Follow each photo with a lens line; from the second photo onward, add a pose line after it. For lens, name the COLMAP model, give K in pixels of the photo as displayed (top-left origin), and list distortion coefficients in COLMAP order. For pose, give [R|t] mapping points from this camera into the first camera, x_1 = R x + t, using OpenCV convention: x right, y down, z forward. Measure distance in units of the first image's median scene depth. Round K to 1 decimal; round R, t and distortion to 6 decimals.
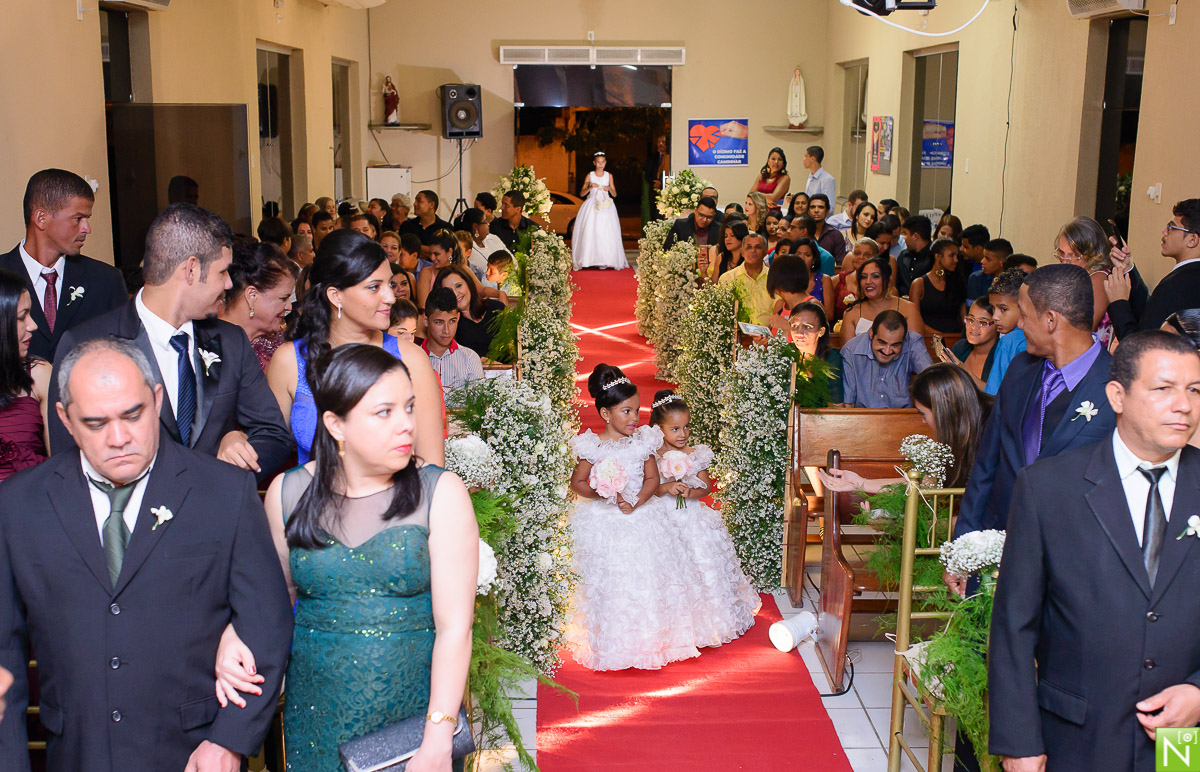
lens RADIAL K [[1534.0, 0, 600.0], [0, 1534.0, 386.0], [0, 0, 1]] dist [-0.016543, 0.026269]
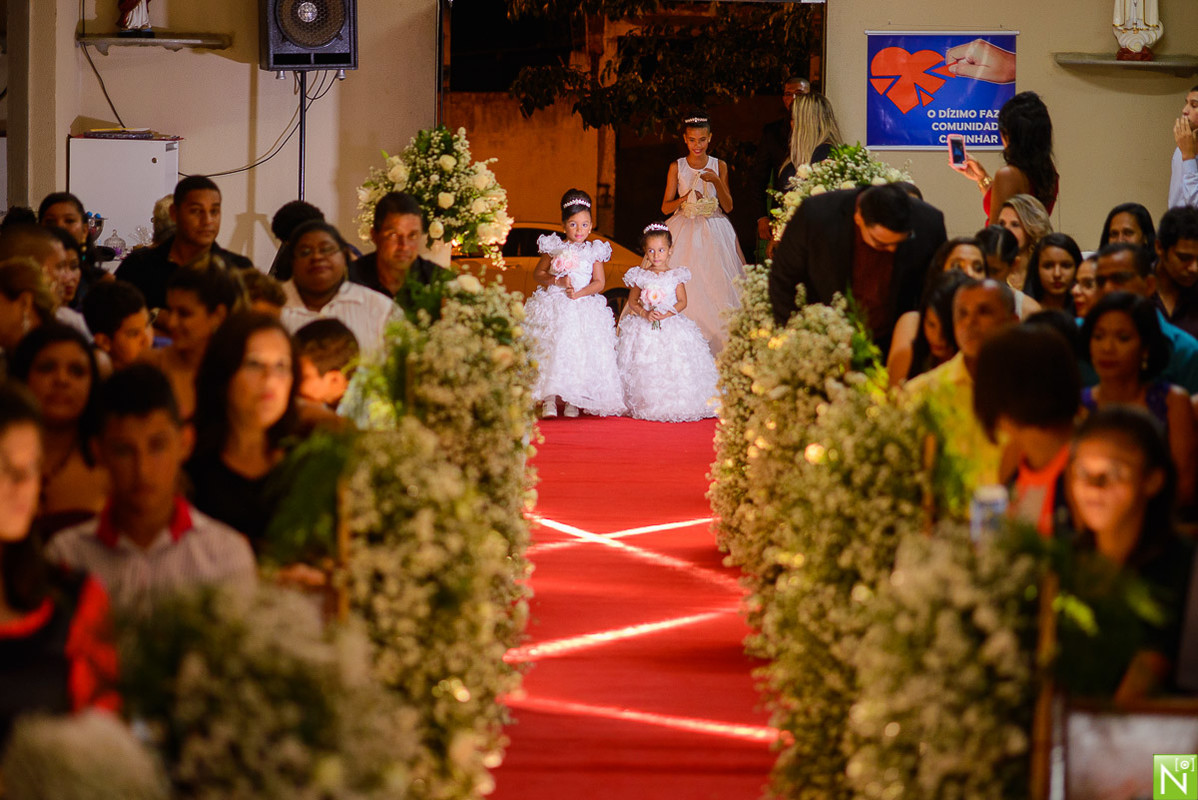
lens RADIAL K [[3572.7, 0, 599.0], [0, 3572.7, 400.0], [0, 0, 1]] dist [-0.004897, 0.295327]
pose [[0.998923, 0.016762, -0.043275, 0.048292], [-0.020937, 0.994977, -0.097891, 0.026865], [0.041416, 0.098692, 0.994256, 0.113215]]
